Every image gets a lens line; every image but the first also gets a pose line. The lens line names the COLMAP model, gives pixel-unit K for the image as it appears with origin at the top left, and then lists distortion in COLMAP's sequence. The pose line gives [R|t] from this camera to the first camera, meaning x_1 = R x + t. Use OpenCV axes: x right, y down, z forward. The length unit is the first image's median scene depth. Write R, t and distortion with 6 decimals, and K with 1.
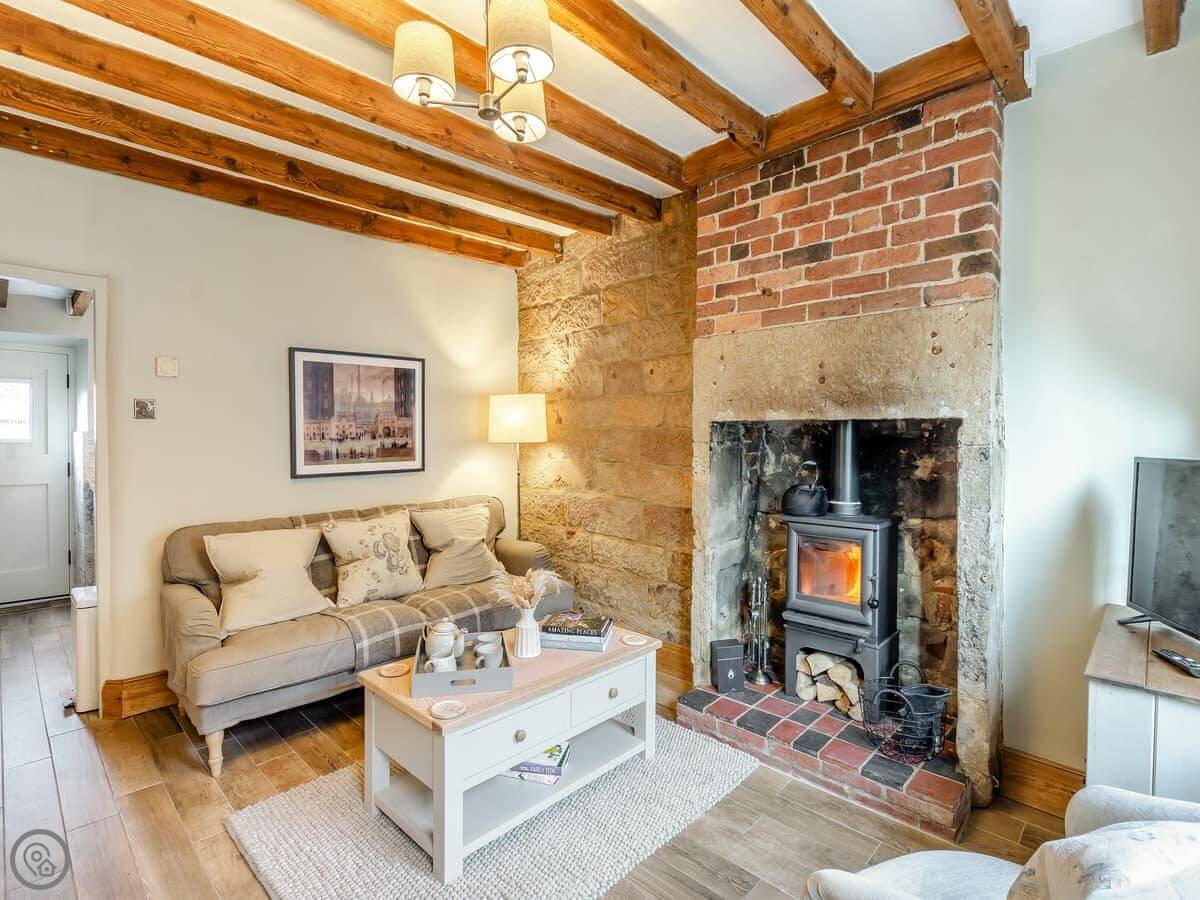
lens RADIAL K [[589.3, 0, 600.9], [0, 589.3, 448.8], [0, 0, 1]] dist [0.002128, 0.000095]
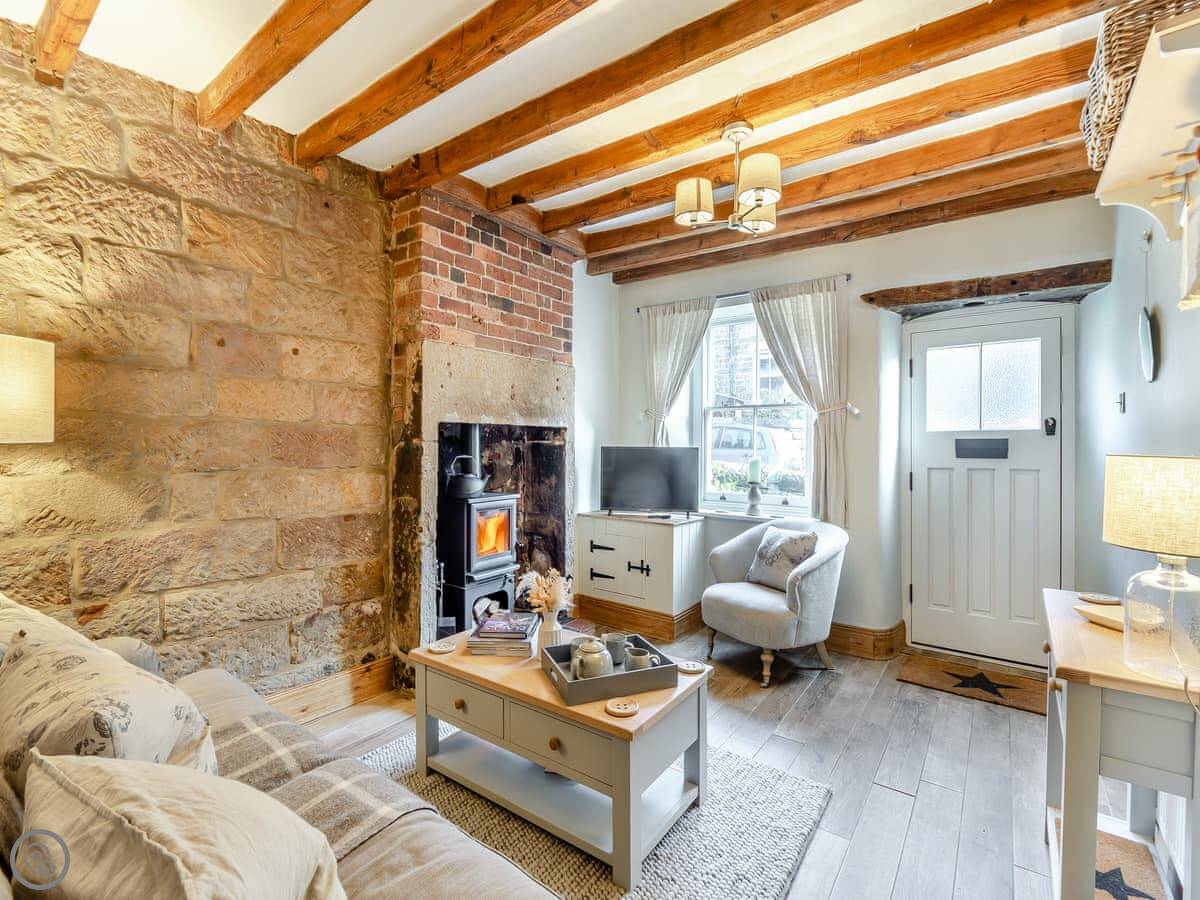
lens RADIAL K [[546.6, 0, 599.7], [0, 546.6, 441.8], [0, 0, 1]] dist [-0.000971, 0.000437]
pose [[-0.129588, -0.008408, 0.991532, -0.714817], [0.009445, 0.999908, 0.009714, -0.014026], [-0.991523, 0.010624, -0.129497, 0.715451]]
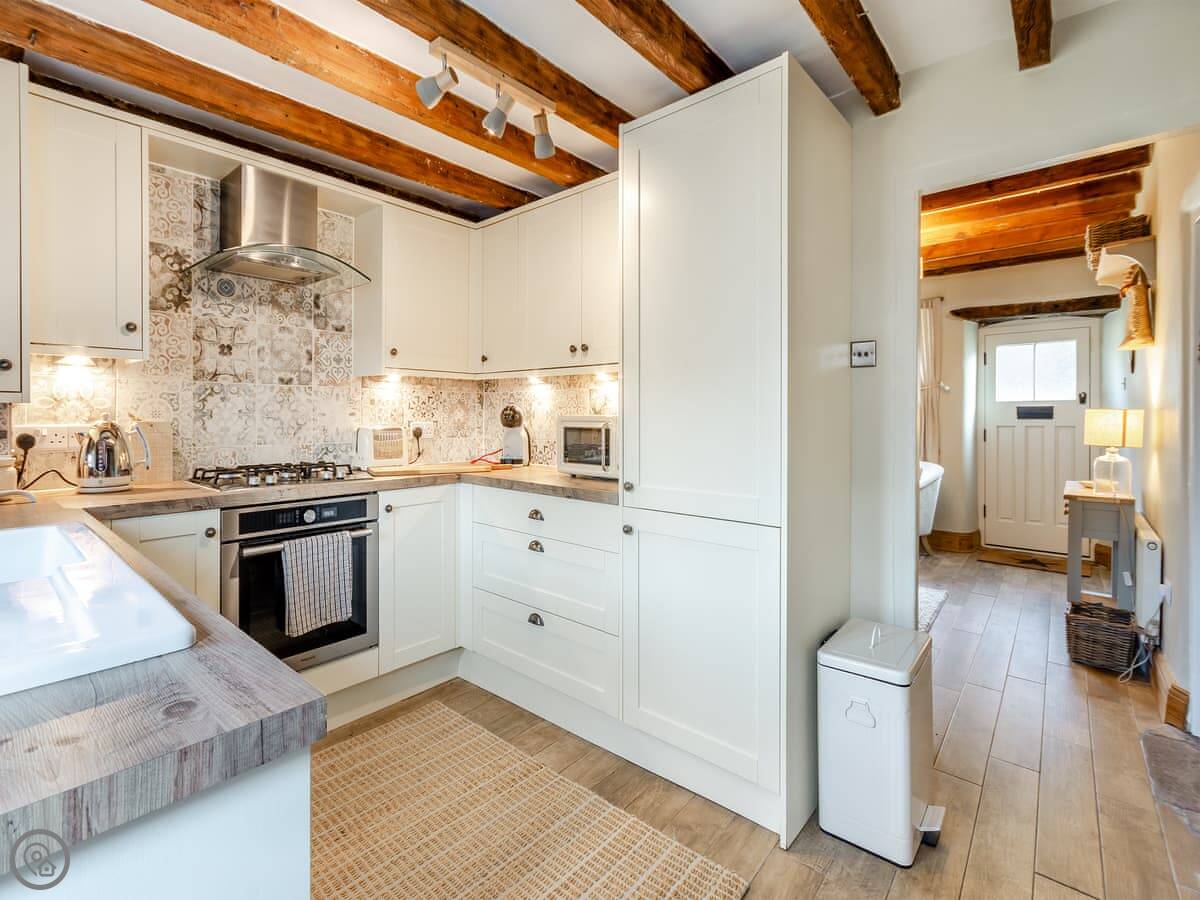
lens RADIAL K [[546.6, 0, 589.9], [0, 546.6, 416.2], [0, 0, 1]] dist [-0.000971, 0.000437]
pose [[-0.052189, -0.011335, 0.998573, -1.212943], [0.010233, 0.999877, 0.011885, -0.007291], [-0.998585, 0.010838, -0.052066, 1.160556]]
